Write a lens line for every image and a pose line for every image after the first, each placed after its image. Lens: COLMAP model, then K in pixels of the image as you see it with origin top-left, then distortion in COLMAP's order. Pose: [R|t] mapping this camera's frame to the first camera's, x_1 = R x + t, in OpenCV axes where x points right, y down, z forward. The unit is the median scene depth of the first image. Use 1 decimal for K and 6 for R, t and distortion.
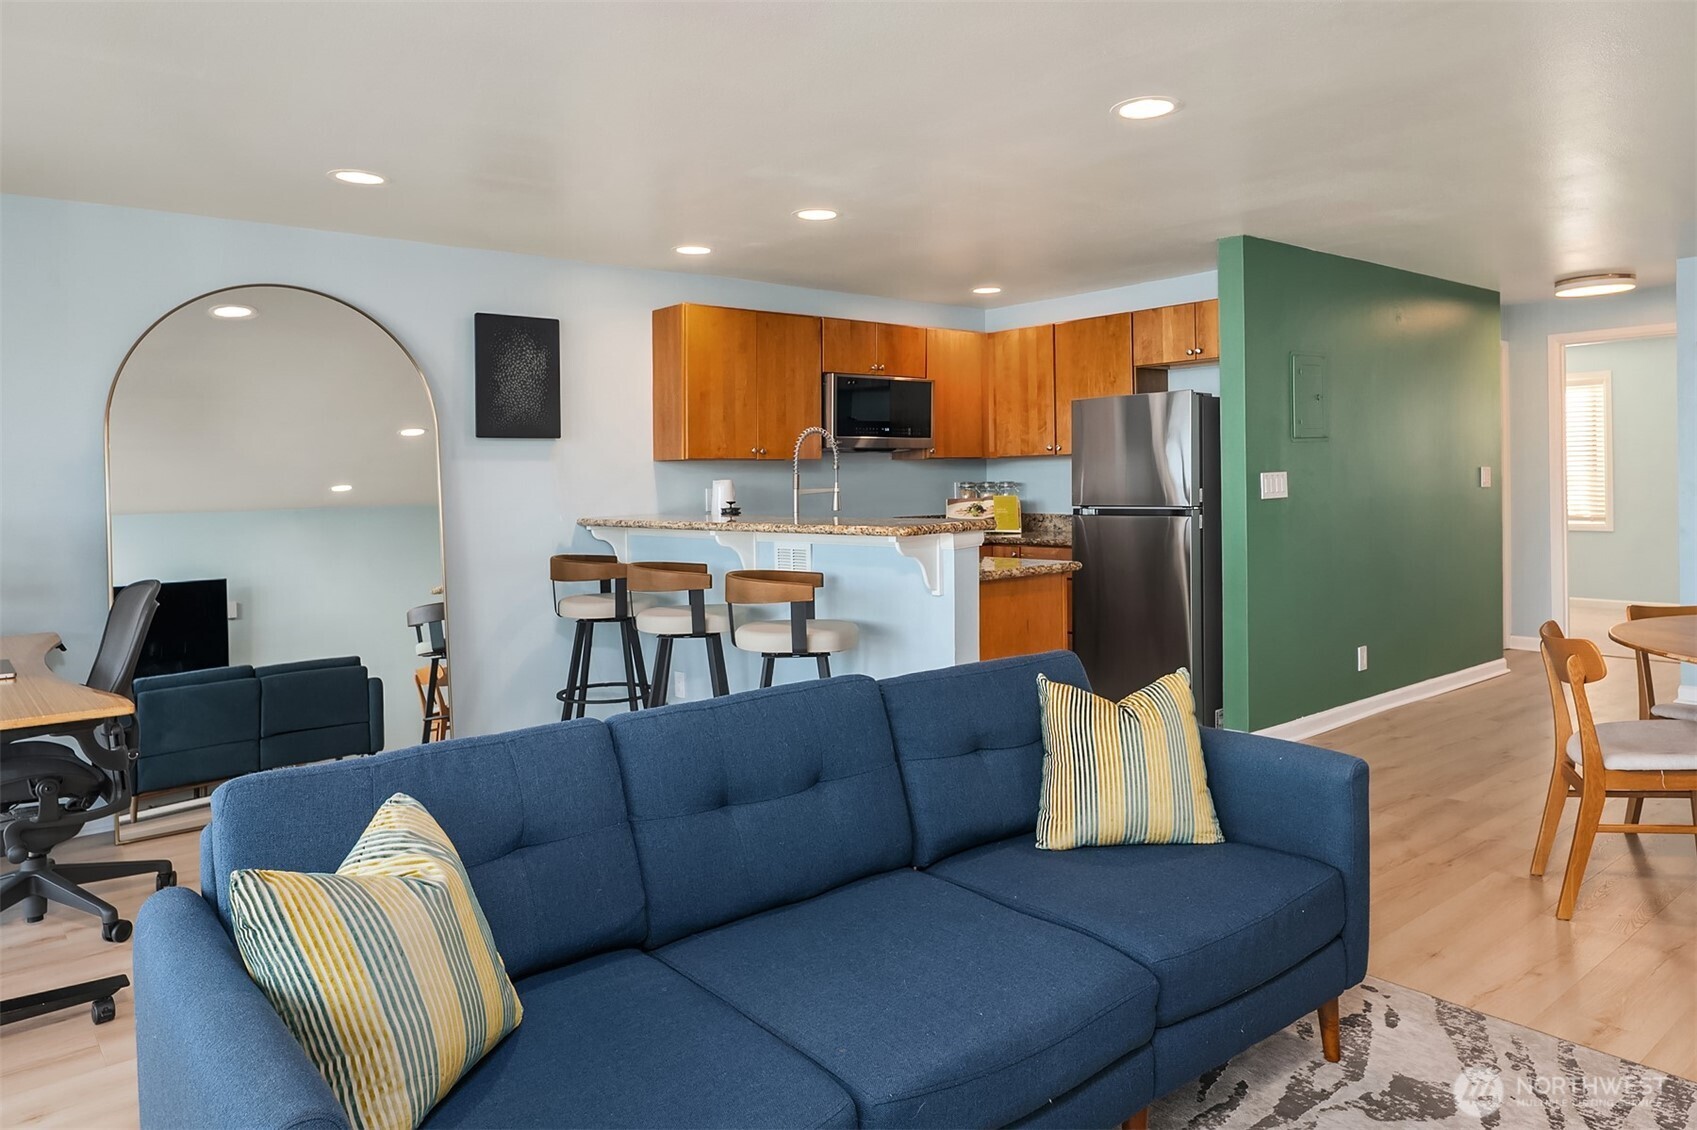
lens RADIAL K [[1125.8, 0, 858.8], [0, 1125.8, 493.9], [0, 0, 1]] dist [-0.003702, -0.001940]
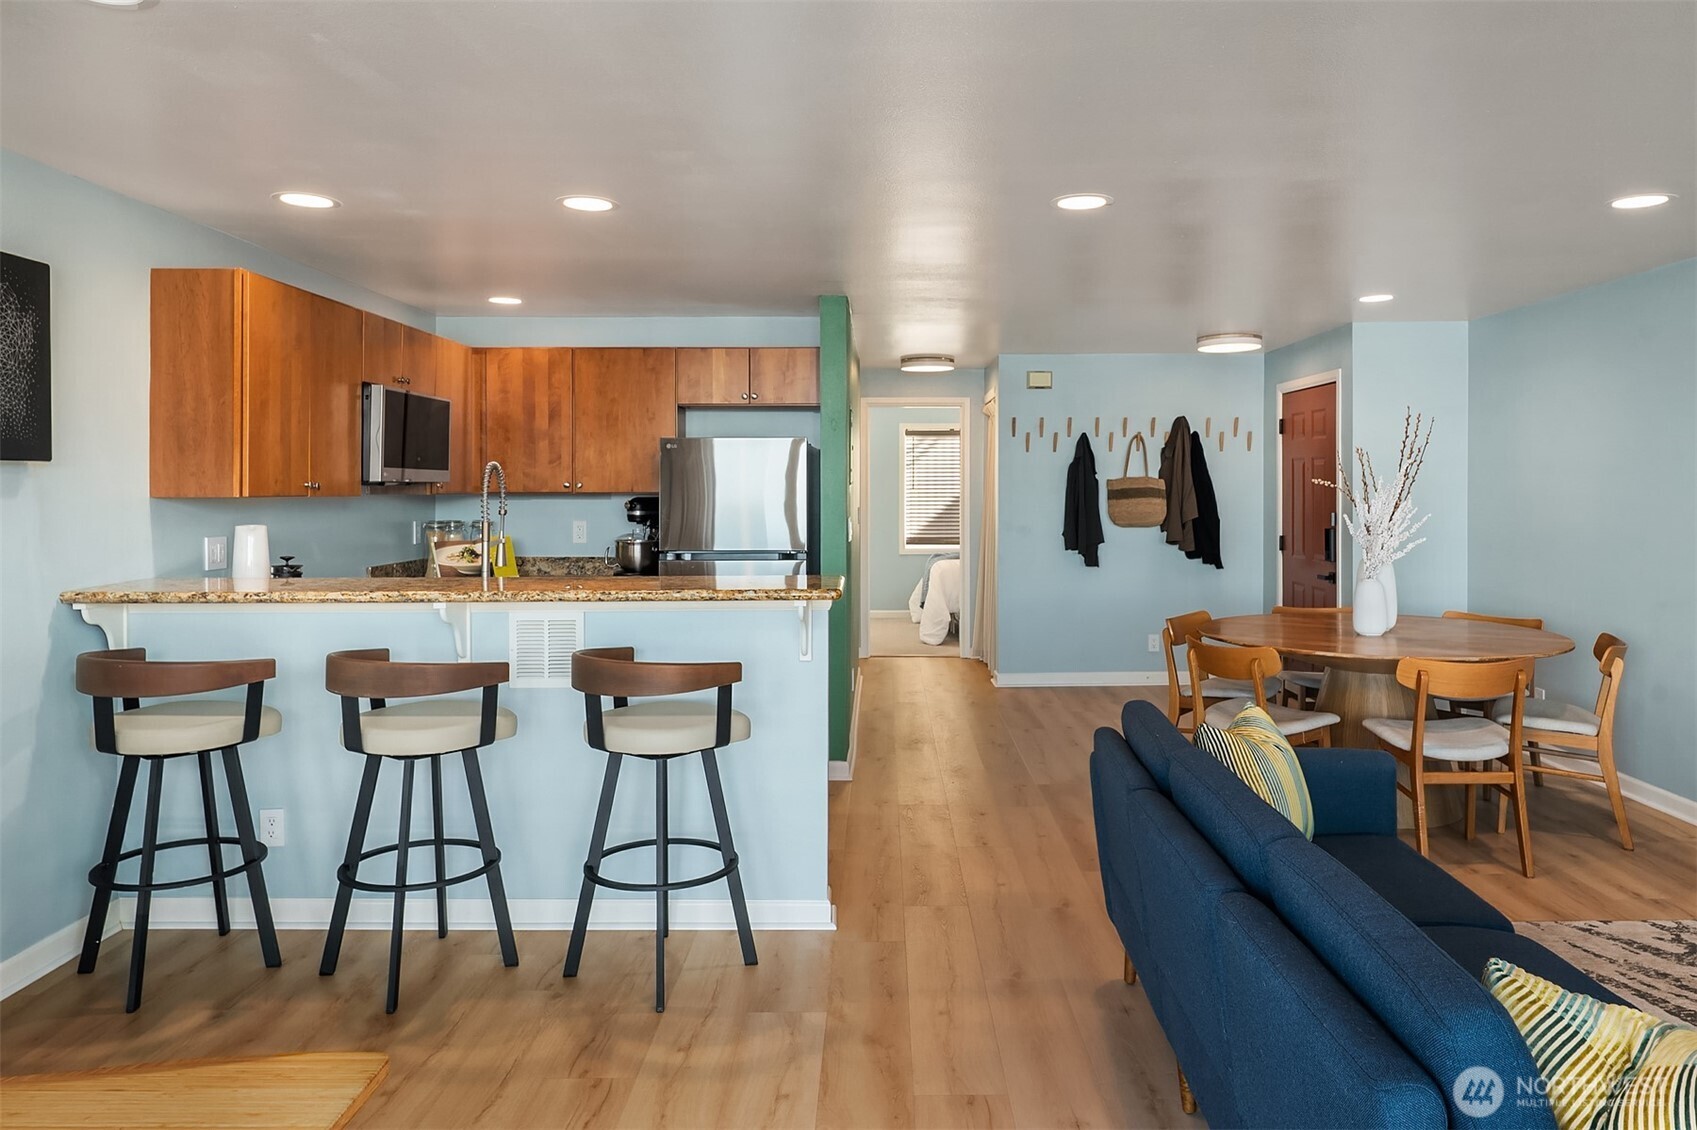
lens RADIAL K [[1125.8, 0, 858.8], [0, 1125.8, 493.9], [0, 0, 1]] dist [-0.003702, -0.001940]
pose [[0.650334, 0.012513, 0.759545, -0.400205], [0.000202, 0.999861, -0.016645, -0.019967], [-0.759648, 0.010978, 0.650242, 0.254719]]
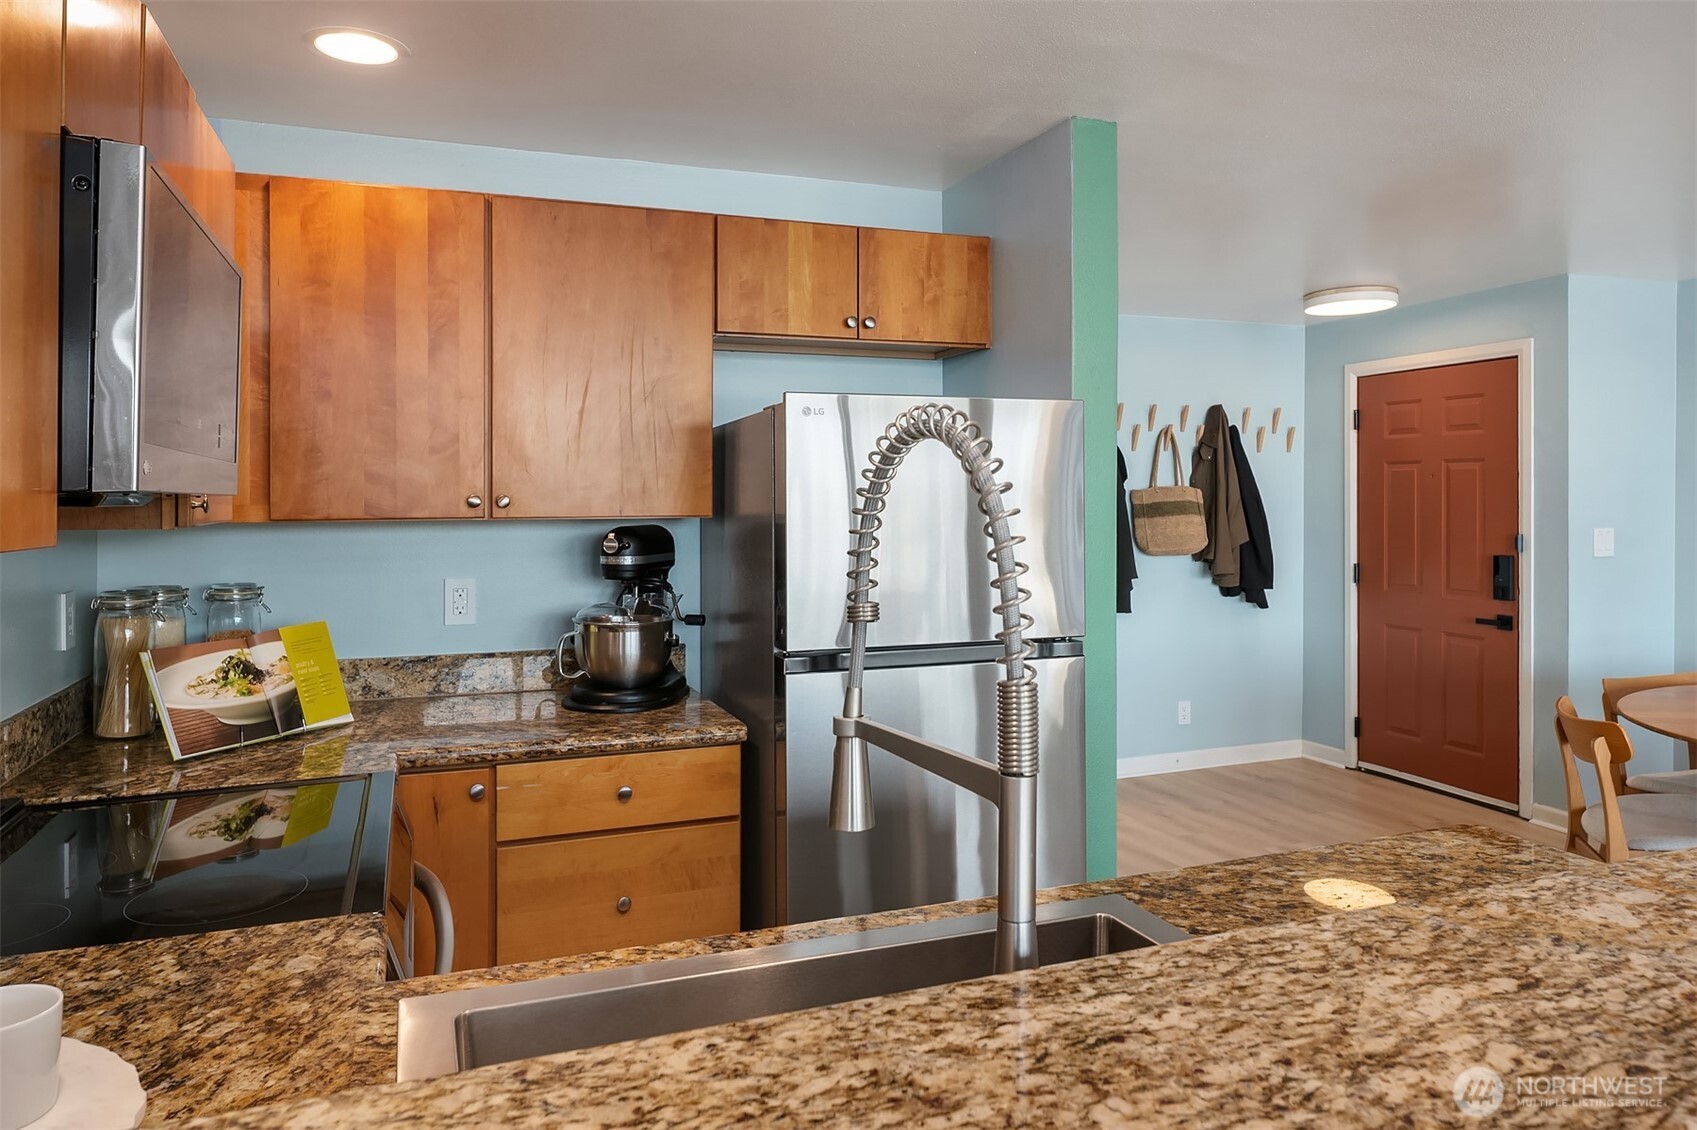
lens RADIAL K [[1137.0, 0, 851.7], [0, 1137.0, 489.2], [0, 0, 1]] dist [-0.025612, -0.000090]
pose [[0.319736, 0.022682, 0.947235, -0.185510], [0.010355, 0.999570, -0.027431, -0.035363], [-0.947450, 0.018579, 0.319364, 0.814048]]
